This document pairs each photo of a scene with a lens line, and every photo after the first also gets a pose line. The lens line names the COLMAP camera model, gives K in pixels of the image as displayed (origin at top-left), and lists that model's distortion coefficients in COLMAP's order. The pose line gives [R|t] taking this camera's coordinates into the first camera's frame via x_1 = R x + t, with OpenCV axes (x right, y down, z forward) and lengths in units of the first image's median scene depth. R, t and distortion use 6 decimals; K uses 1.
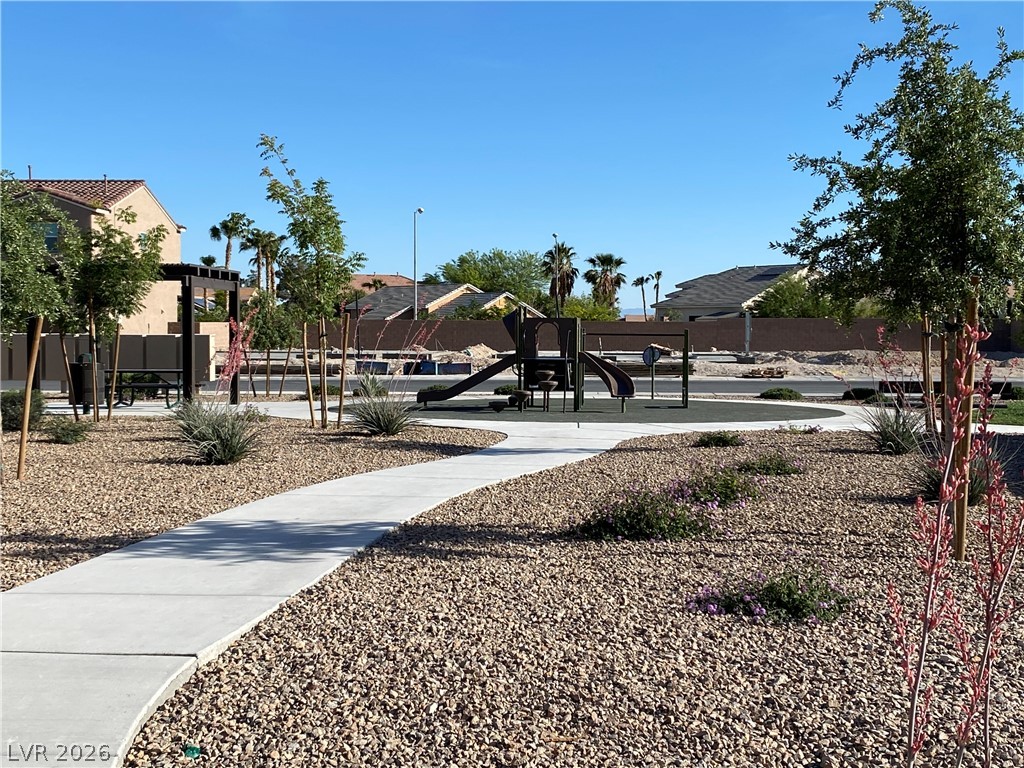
lens RADIAL K [[1304.0, 0, 512.0], [0, 1304.0, 384.0], [0, 0, 1]] dist [0.246222, -0.826523]
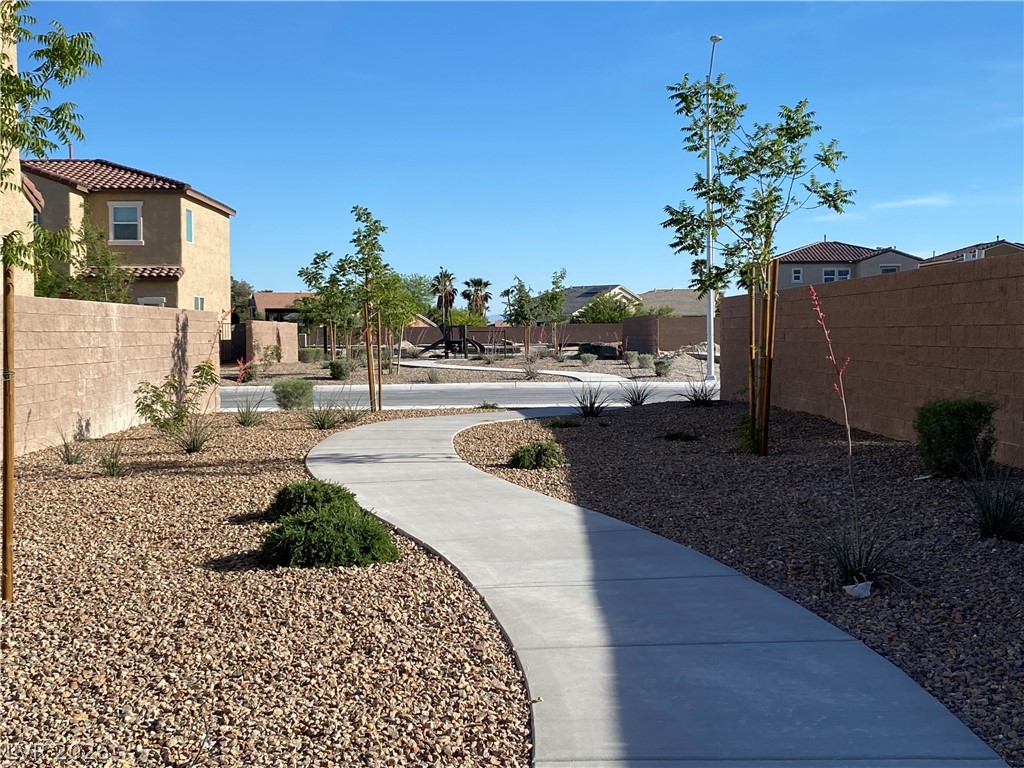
lens RADIAL K [[1304.0, 0, 512.0], [0, 1304.0, 384.0], [0, 0, 1]] dist [0.246222, -0.826523]
pose [[0.995265, -0.015539, 0.095952, -0.049753], [0.015961, 0.999866, -0.003630, 0.035412], [-0.095883, 0.005144, 0.995379, -0.729856]]
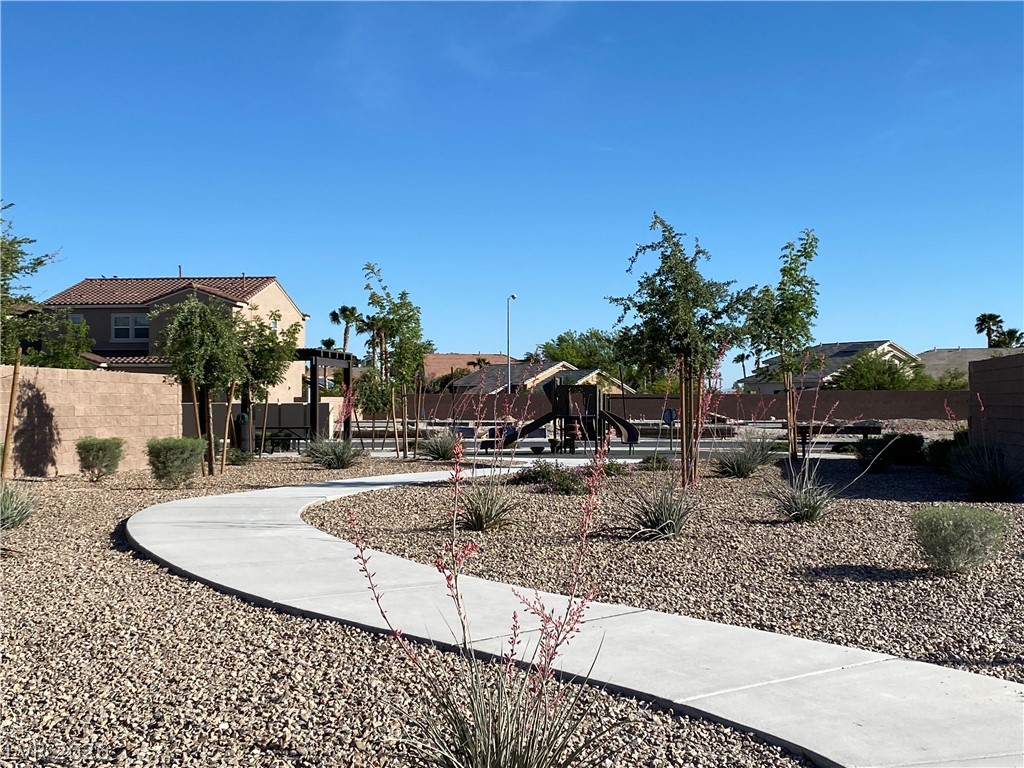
lens RADIAL K [[1304.0, 0, 512.0], [0, 1304.0, 384.0], [0, 0, 1]] dist [0.246222, -0.826523]
pose [[0.996279, -0.007184, -0.085893, 0.030878], [0.002042, 0.998208, -0.059800, 0.011369], [0.086168, 0.059402, 0.994508, -0.136639]]
